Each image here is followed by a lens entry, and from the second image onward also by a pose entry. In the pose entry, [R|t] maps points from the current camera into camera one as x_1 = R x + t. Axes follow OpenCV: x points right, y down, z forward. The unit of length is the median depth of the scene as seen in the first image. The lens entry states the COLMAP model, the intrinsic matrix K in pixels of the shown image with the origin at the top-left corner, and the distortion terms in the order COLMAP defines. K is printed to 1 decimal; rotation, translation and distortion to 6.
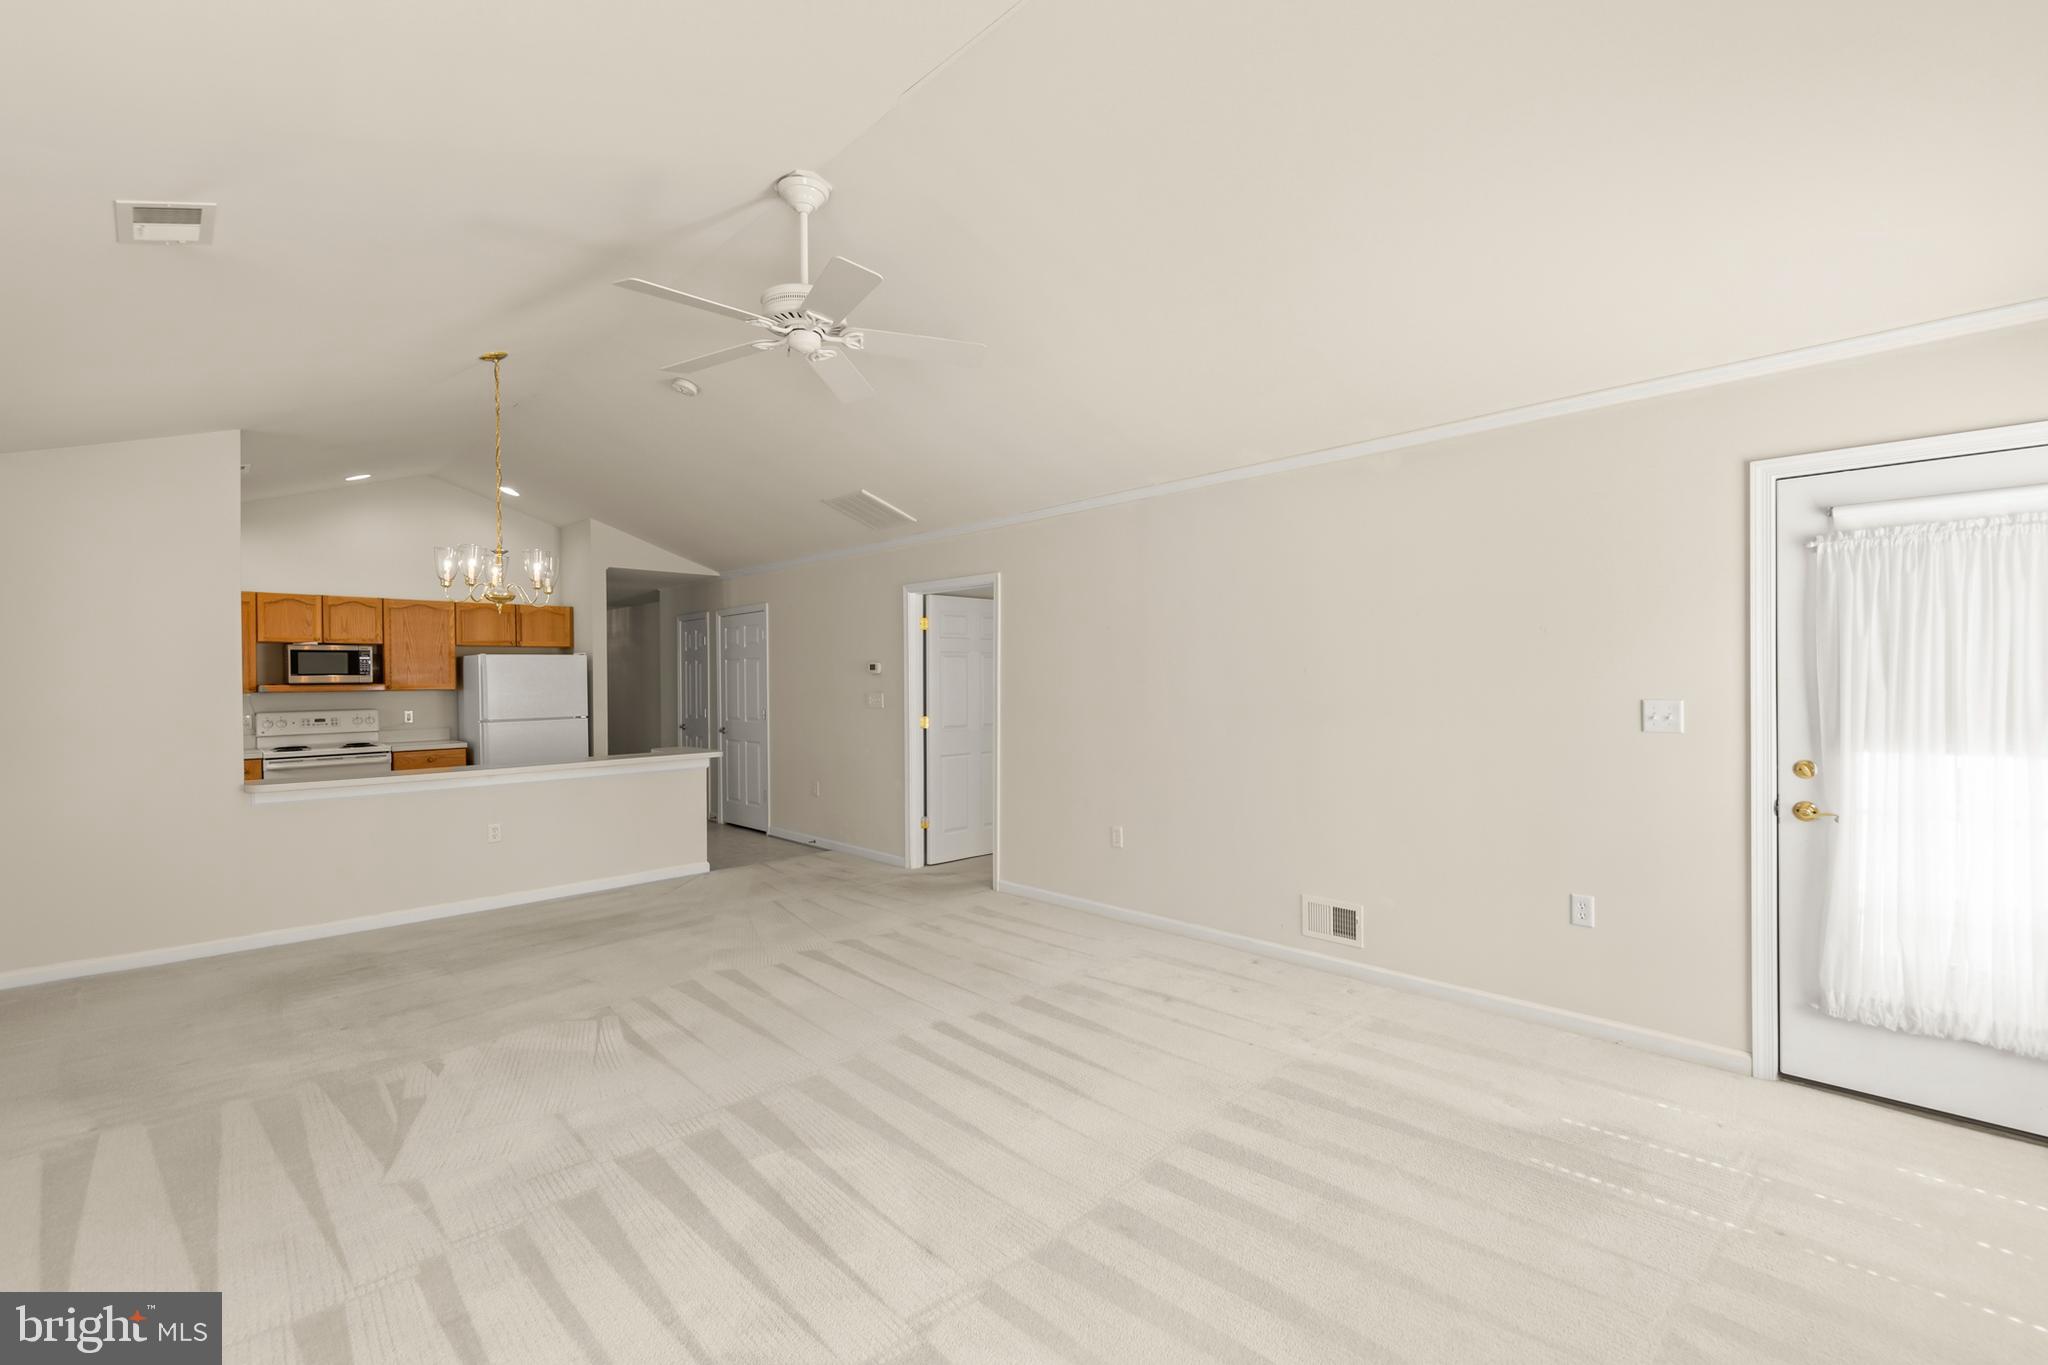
lens RADIAL K [[870.9, 0, 1018.0], [0, 870.9, 676.1], [0, 0, 1]] dist [-0.000139, -0.000154]
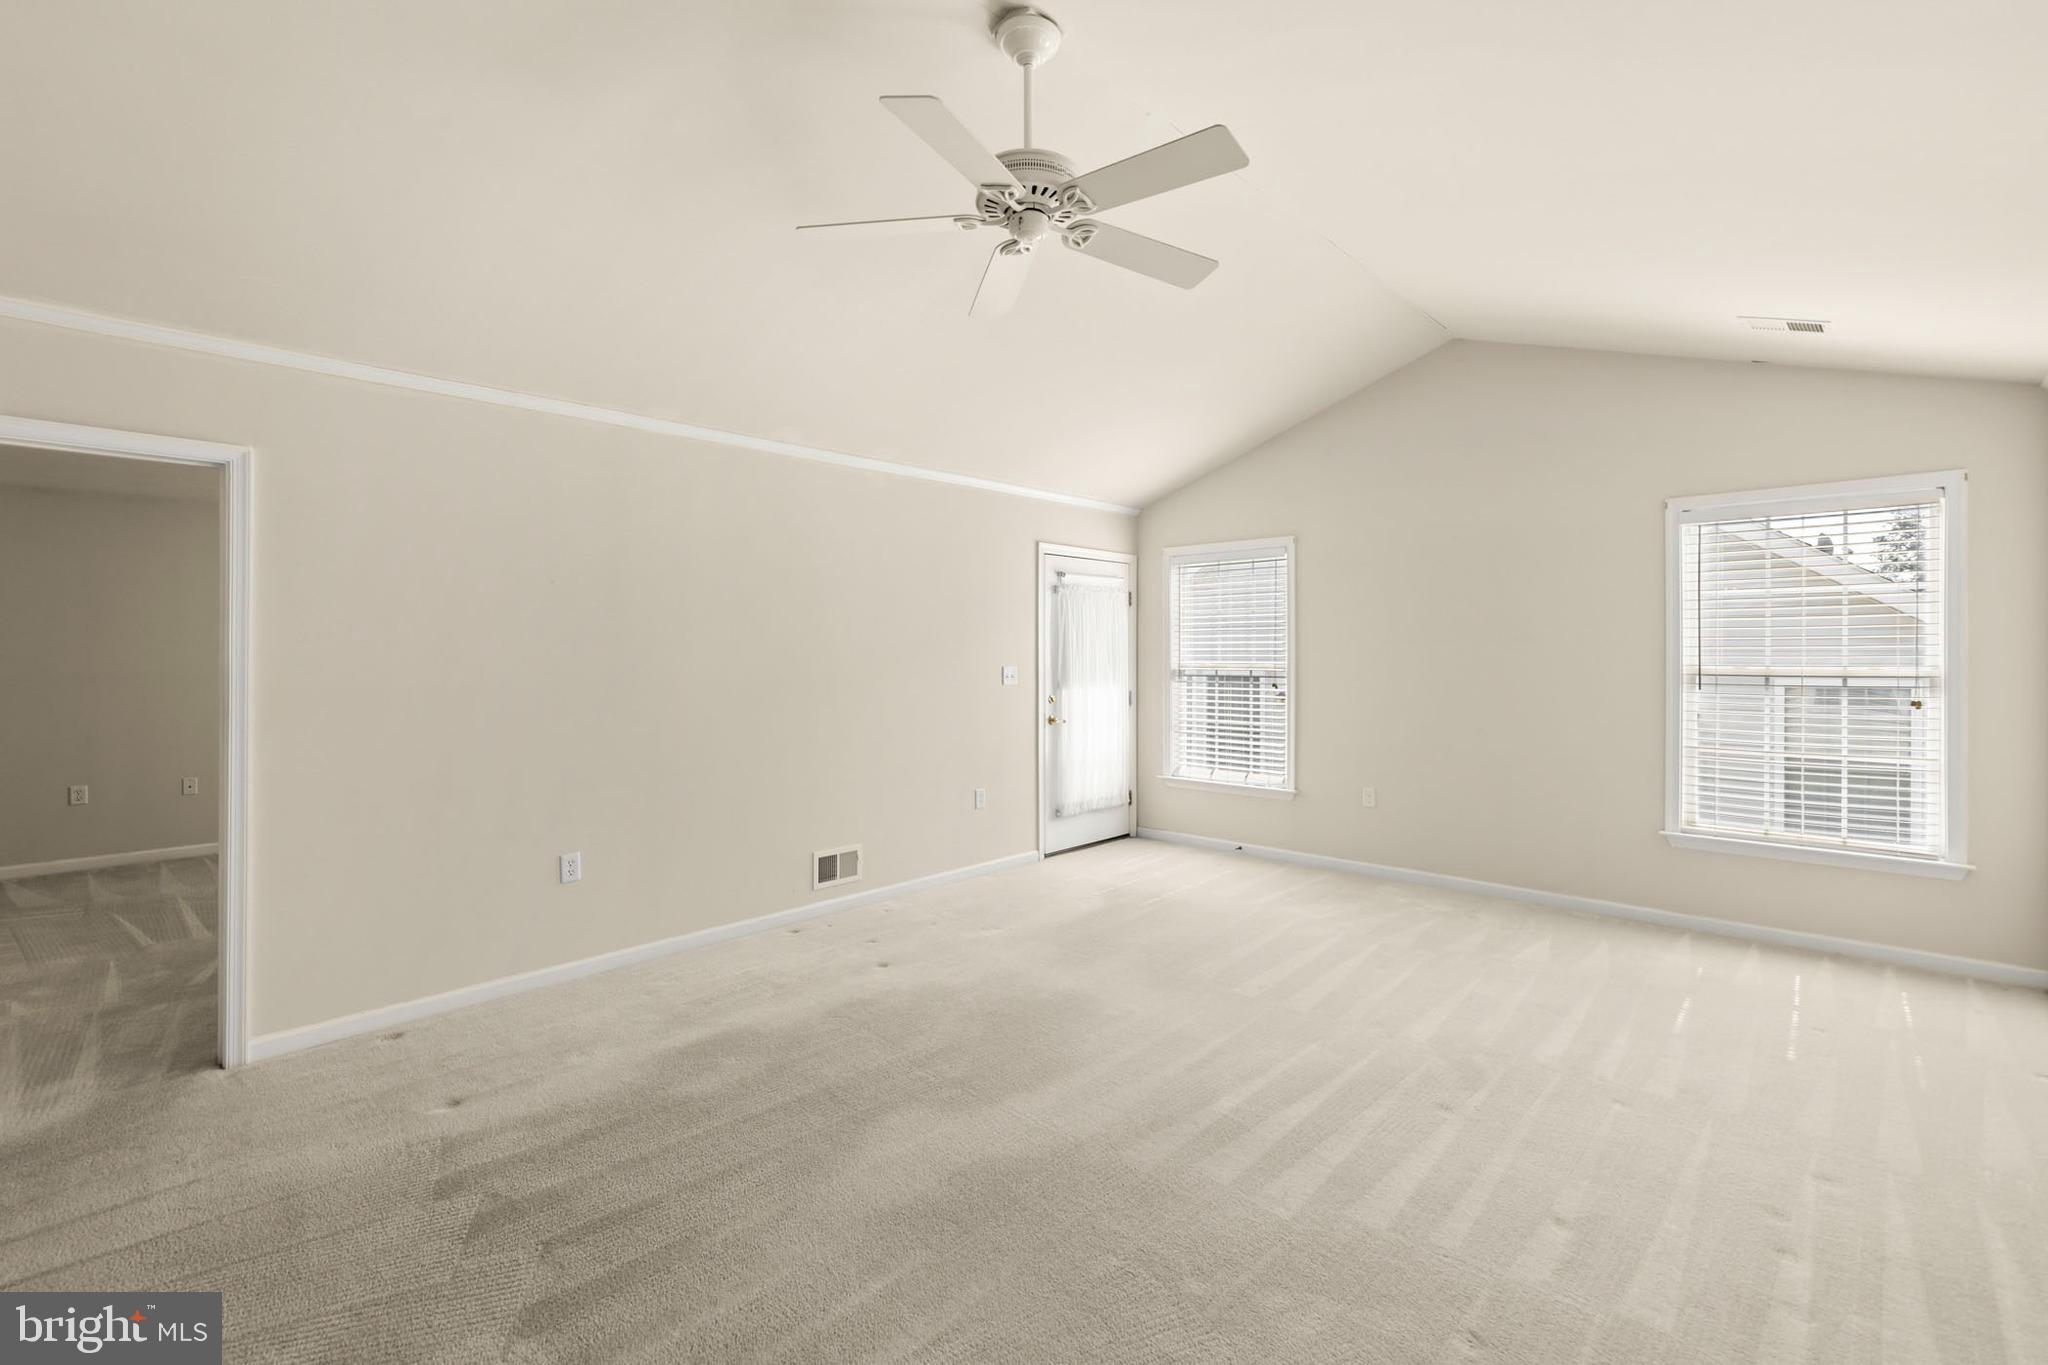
lens RADIAL K [[870.9, 0, 1018.0], [0, 870.9, 676.1], [0, 0, 1]] dist [-0.000139, -0.000154]
pose [[-0.048298, -0.015455, 0.998713, -0.486074], [-0.004471, 0.999874, 0.015256, 0.009312], [-0.998823, -0.003729, -0.048361, 0.513480]]
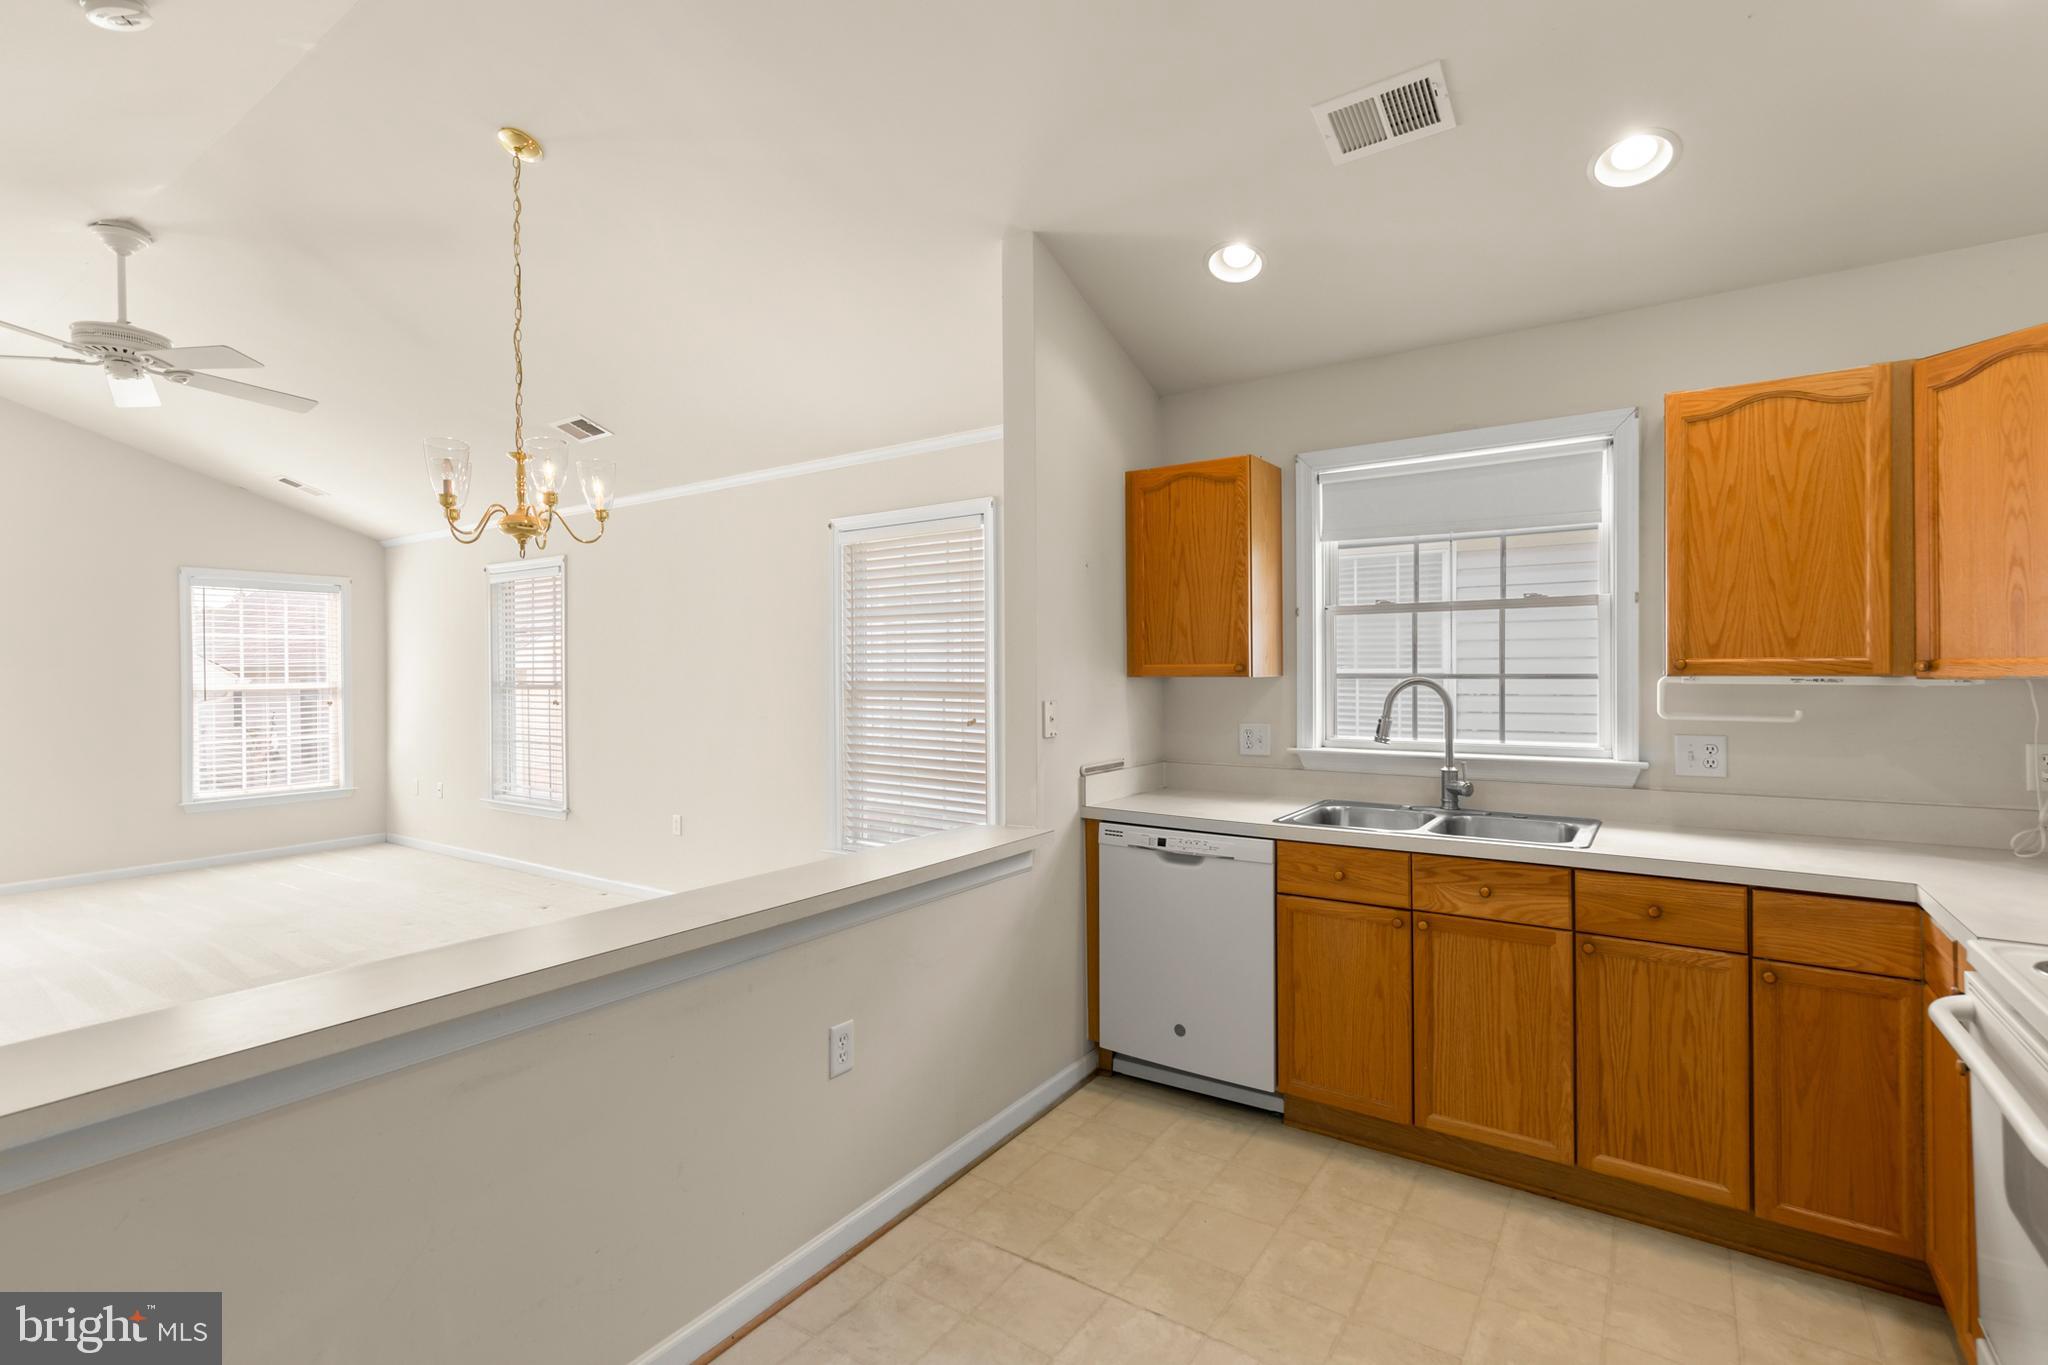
lens RADIAL K [[929.1, 0, 1004.1], [0, 929.1, 663.1], [0, 0, 1]] dist [0.002707, 0.000340]
pose [[-0.981339, 0.015809, -0.191633, -0.517138], [0.017772, 0.999806, -0.008527, 0.010224], [0.191461, -0.011774, -0.981430, 1.105234]]
